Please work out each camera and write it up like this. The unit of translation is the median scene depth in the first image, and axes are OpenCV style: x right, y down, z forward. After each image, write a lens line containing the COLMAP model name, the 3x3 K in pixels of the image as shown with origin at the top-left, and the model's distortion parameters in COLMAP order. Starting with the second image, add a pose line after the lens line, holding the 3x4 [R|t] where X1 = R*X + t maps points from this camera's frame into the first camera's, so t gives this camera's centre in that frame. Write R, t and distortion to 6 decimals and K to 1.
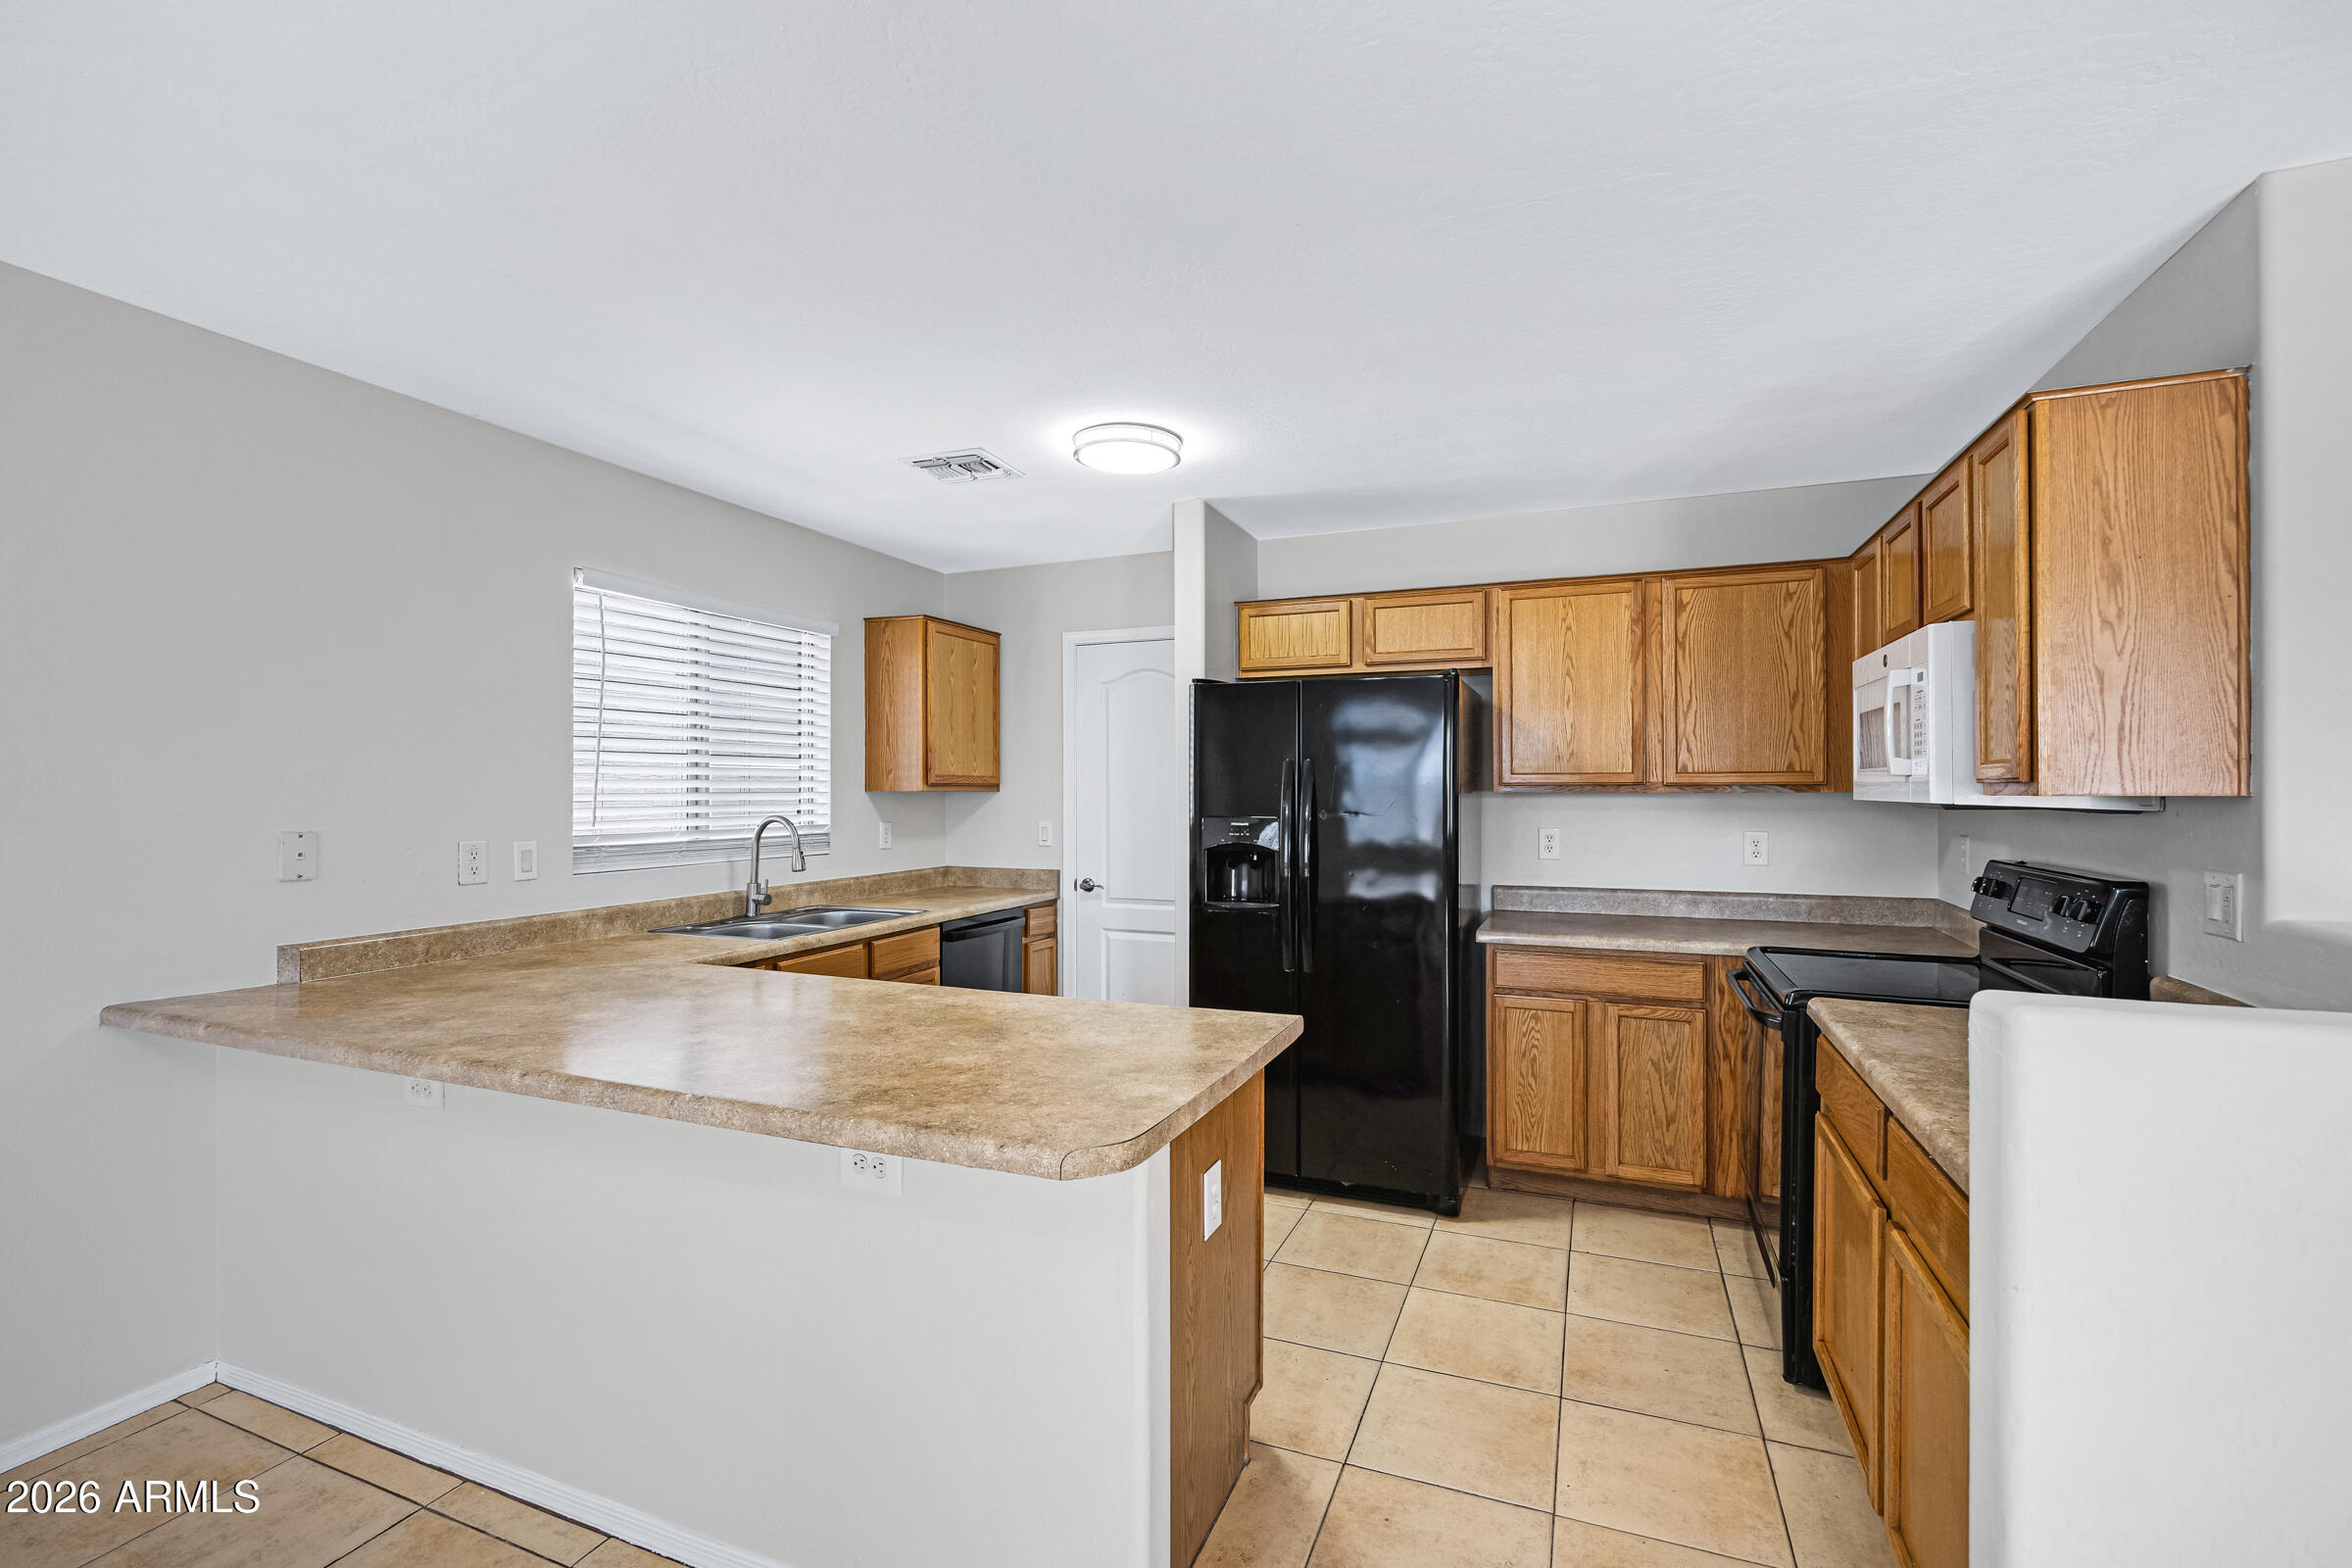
lens RADIAL K [[1027.4, 0, 1207.3], [0, 1027.4, 771.7], [0, 0, 1]] dist [-0.024967, -0.000723]
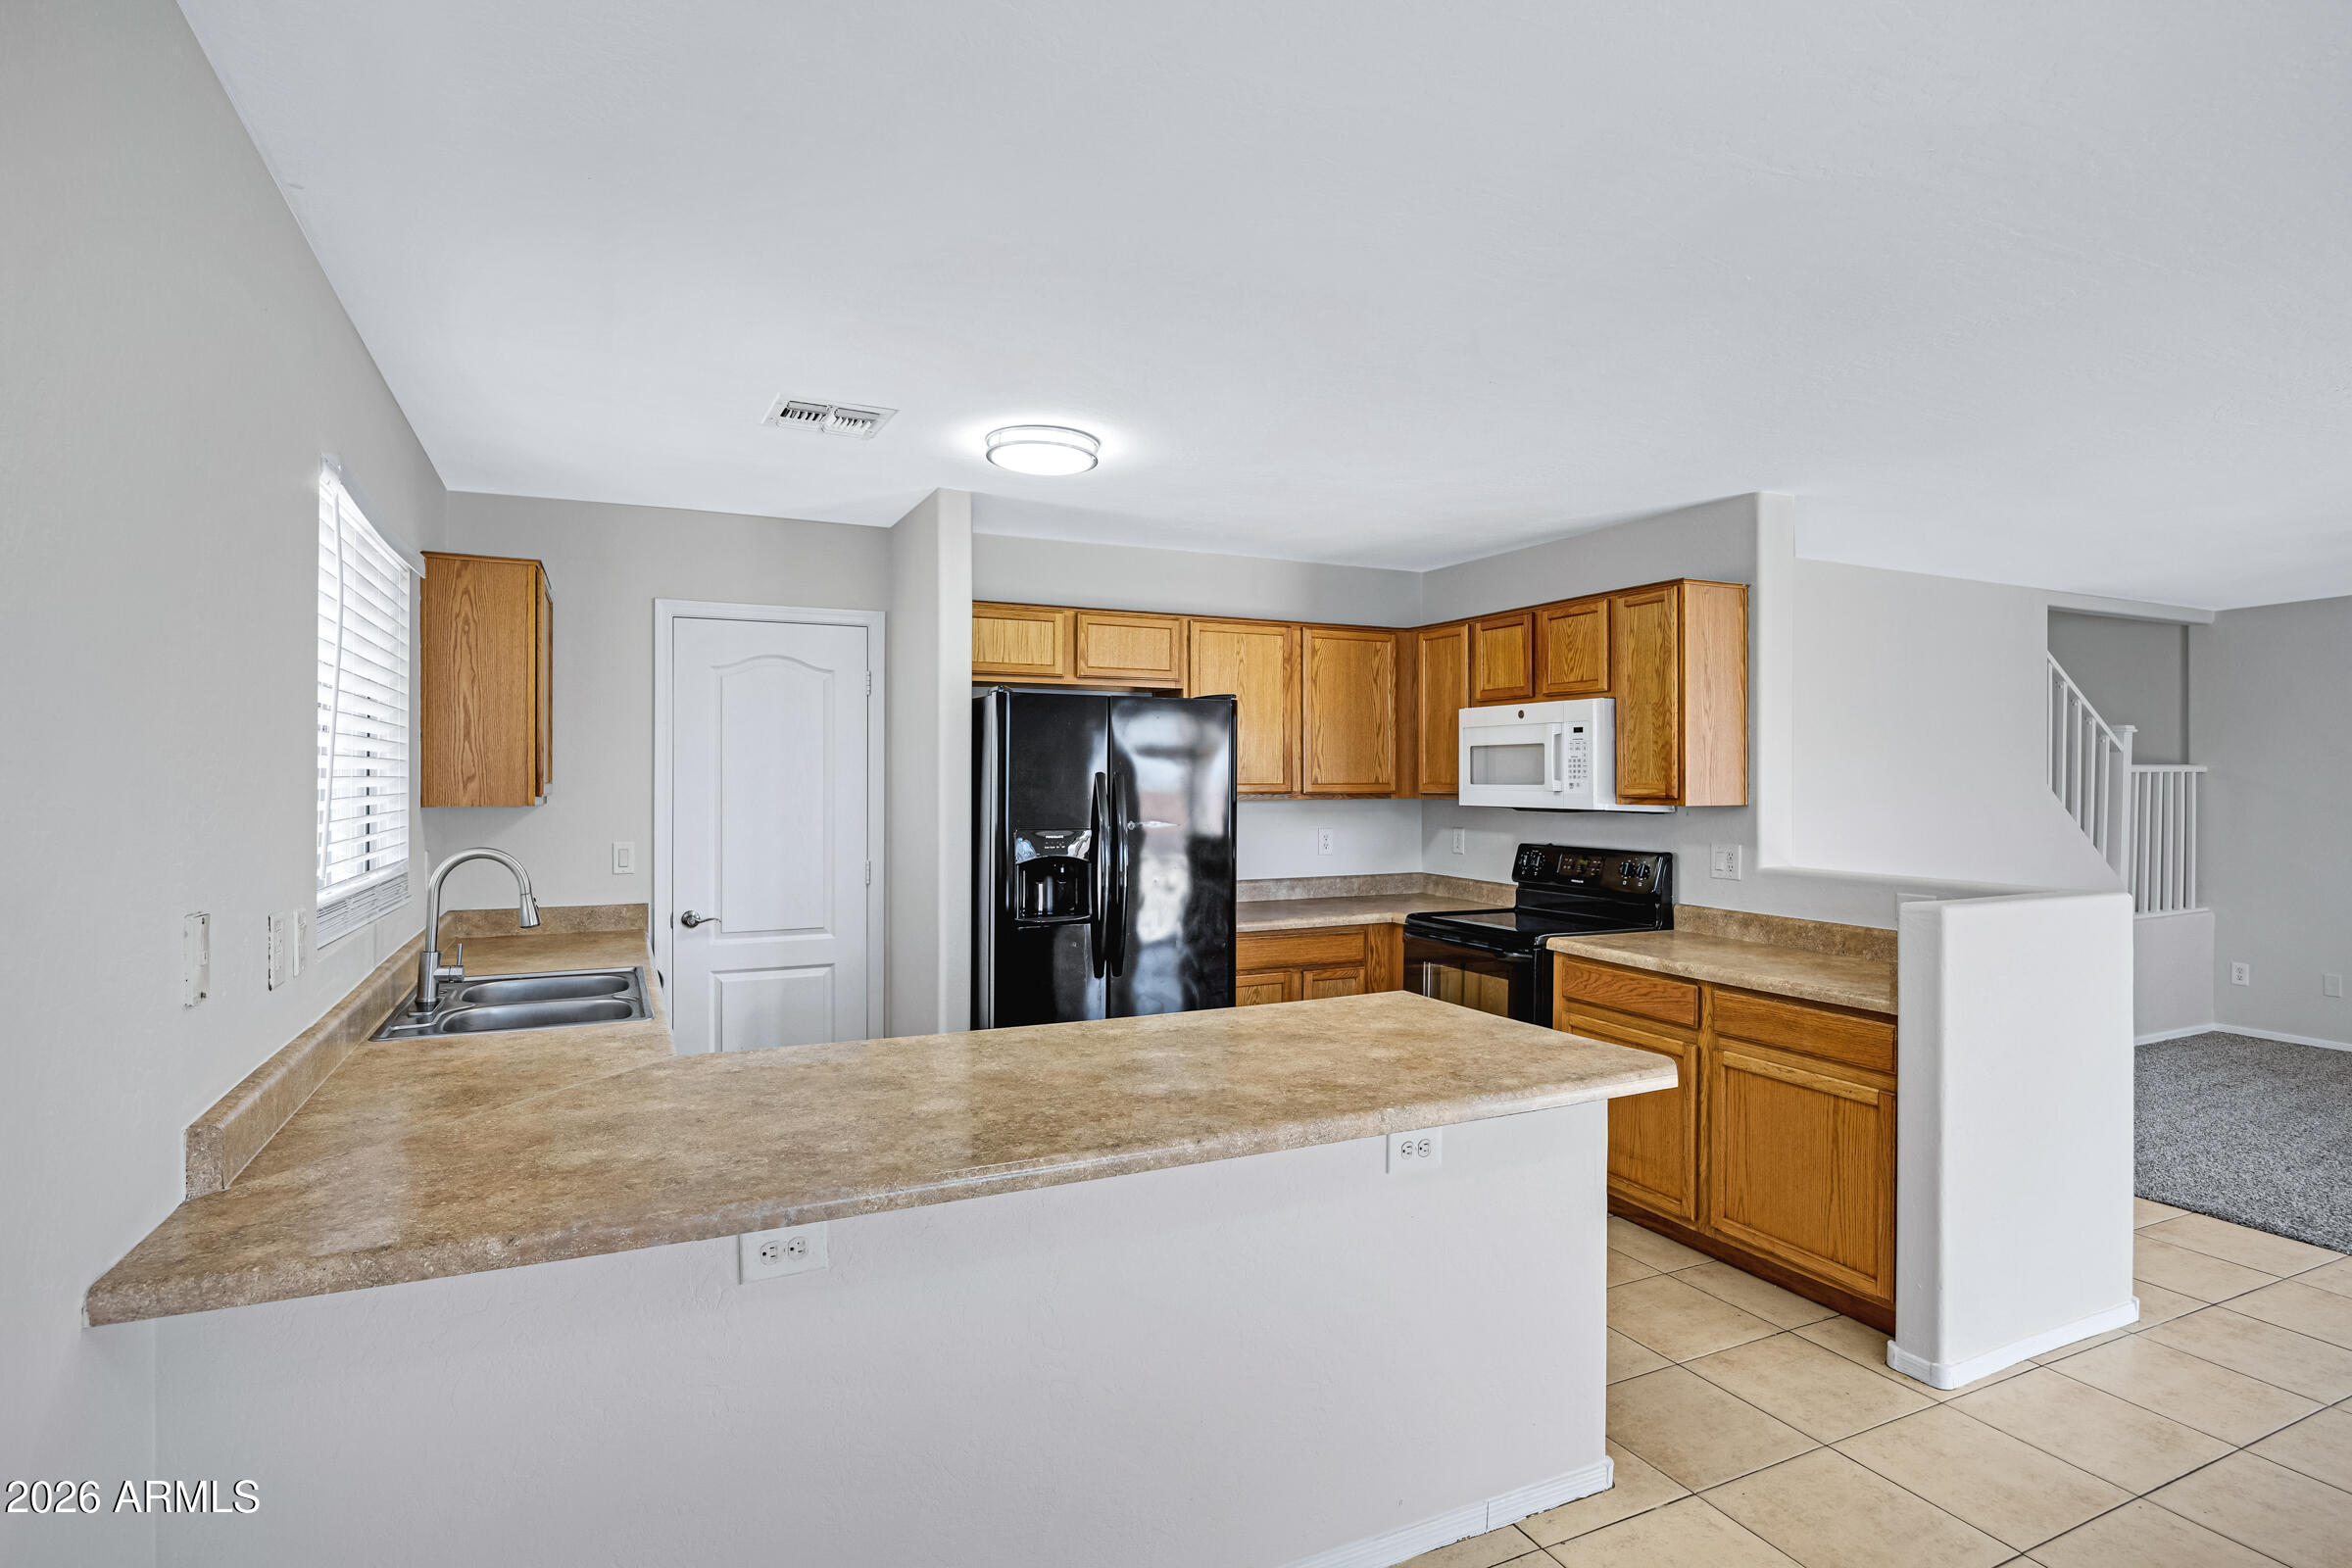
lens RADIAL K [[1218.2, 0, 1211.8], [0, 1218.2, 788.6], [0, 0, 1]] dist [0.000578, -0.000347]
pose [[0.671688, -0.003203, 0.740828, -0.702781], [-0.013437, 0.999773, 0.016505, -0.015901], [-0.740713, -0.021041, 0.671492, 0.084029]]
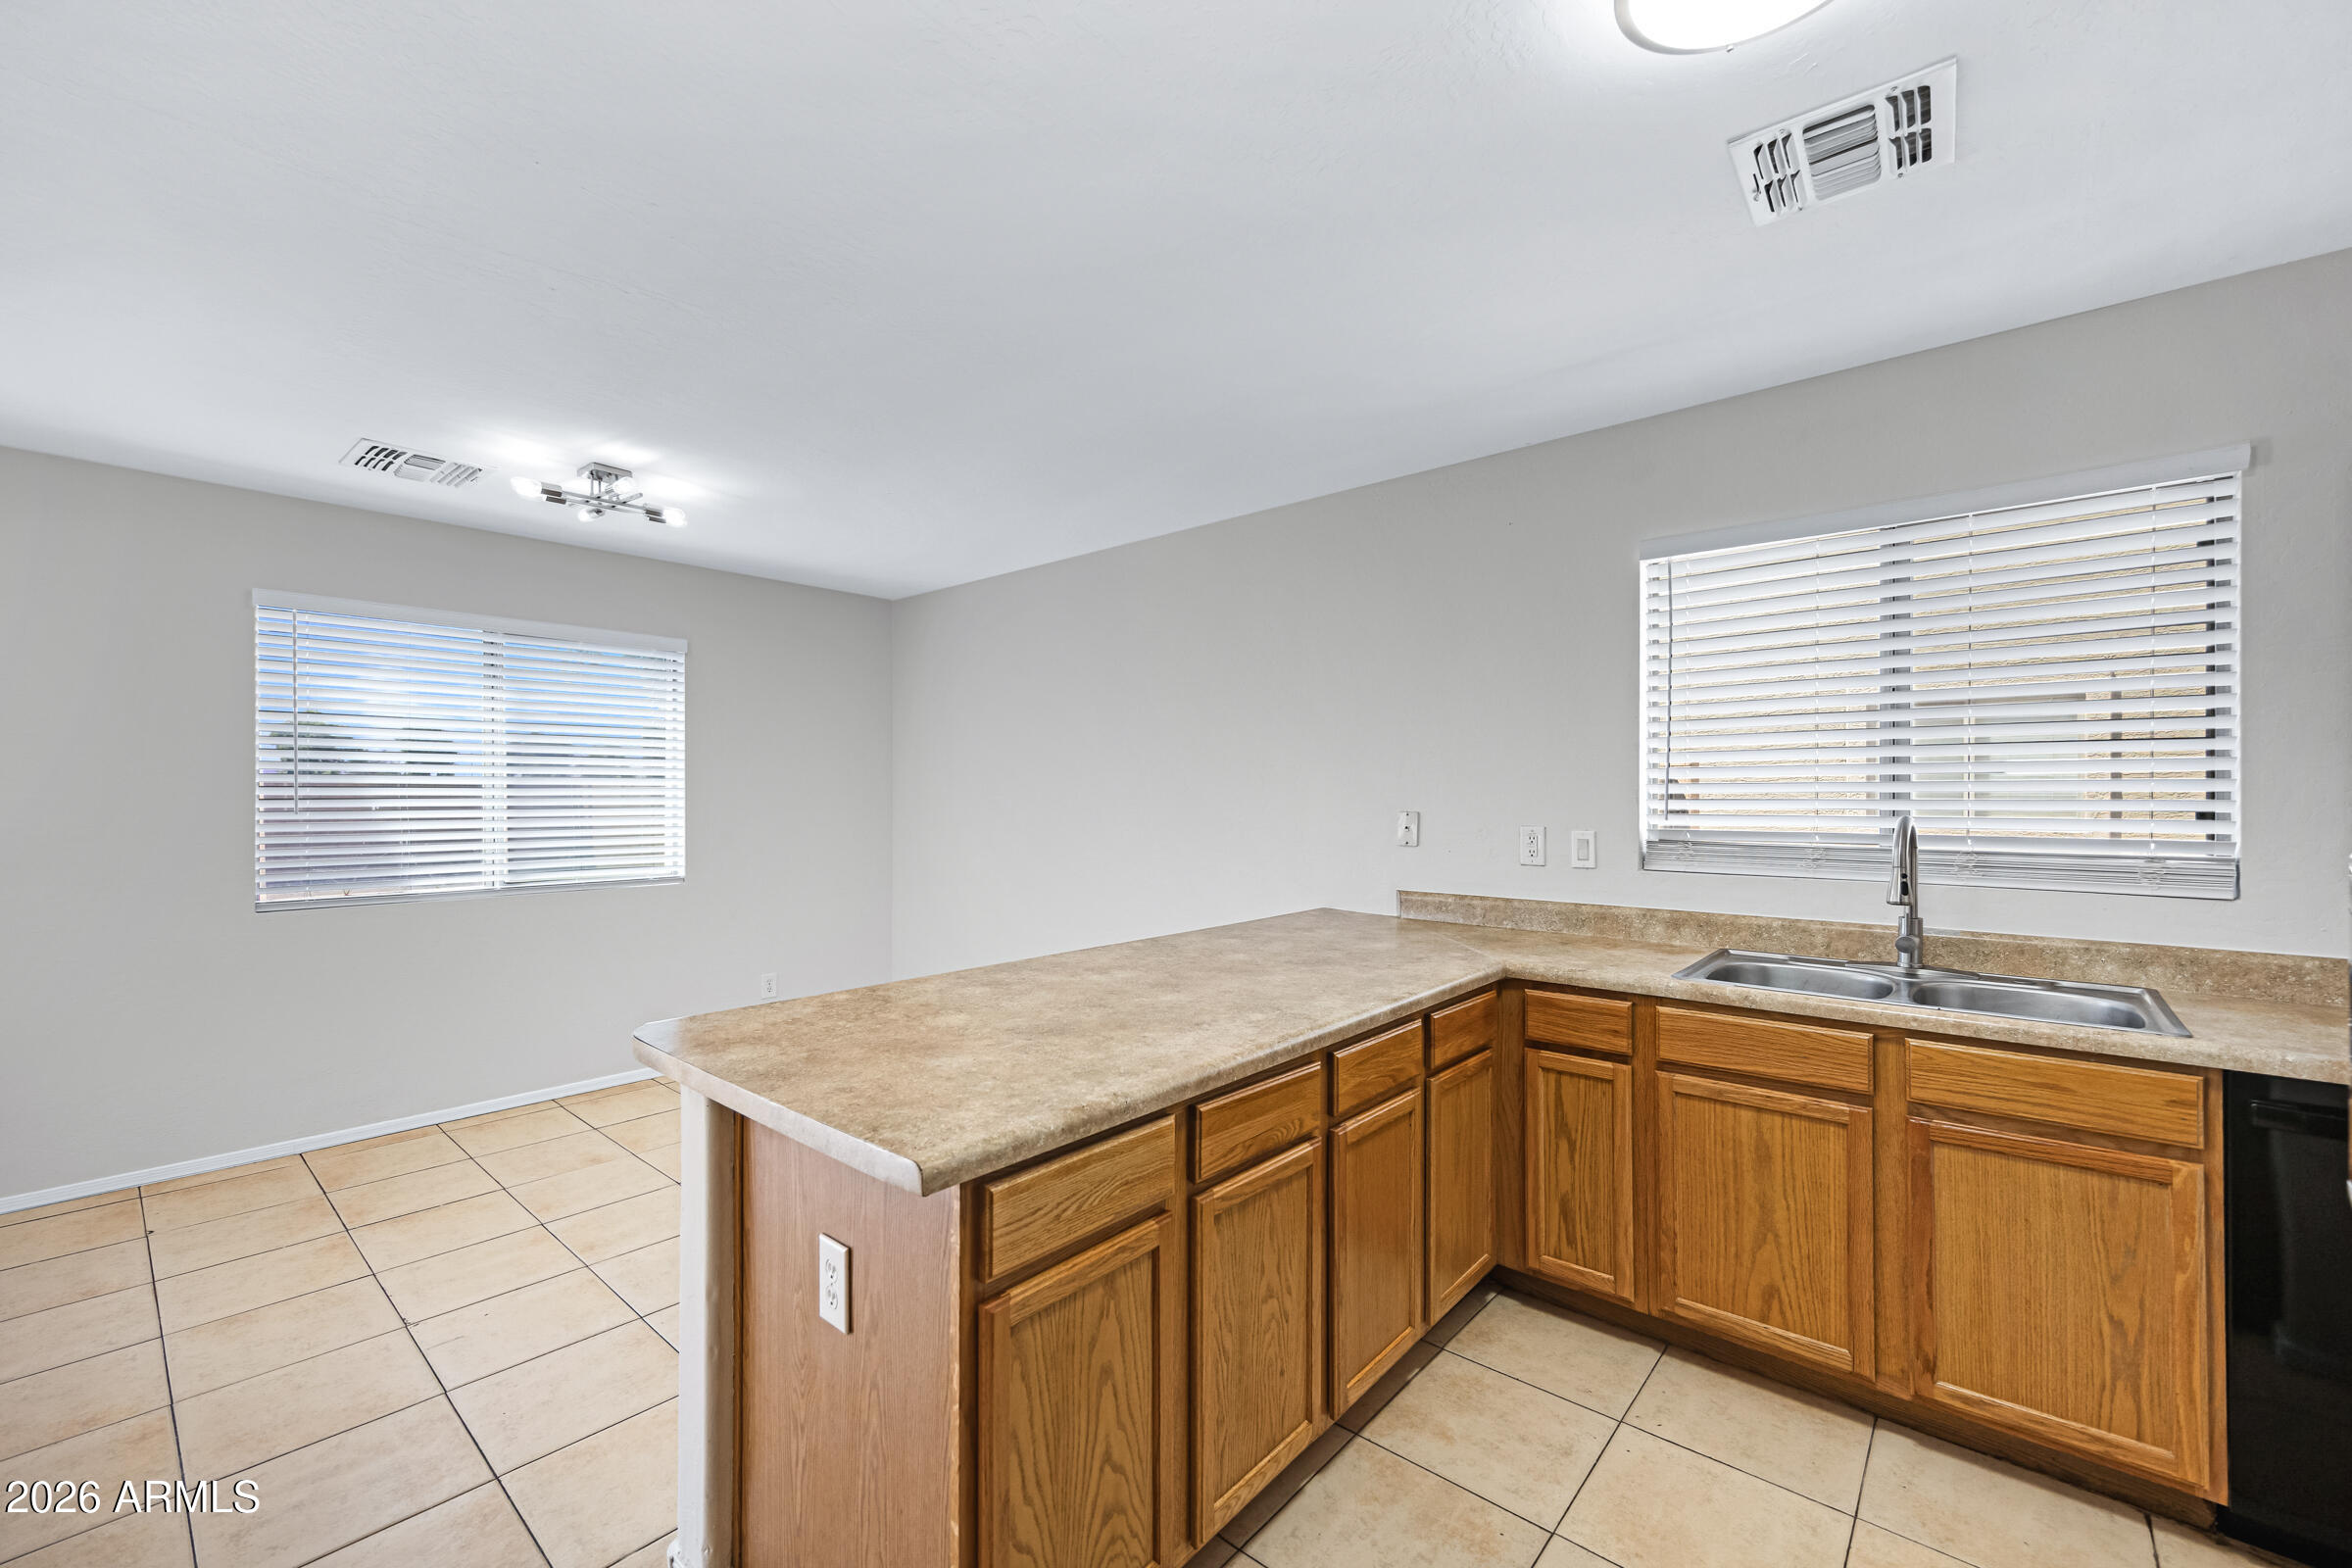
lens RADIAL K [[920.7, 0, 1151.1], [0, 920.7, 796.7], [0, 0, 1]] dist [0.019616, -0.000582]
pose [[-0.348834, 0.001606, -0.937183, 0.297153], [0.014350, 0.999890, -0.003628, 0.026254], [0.937074, -0.014714, -0.348819, 0.756105]]
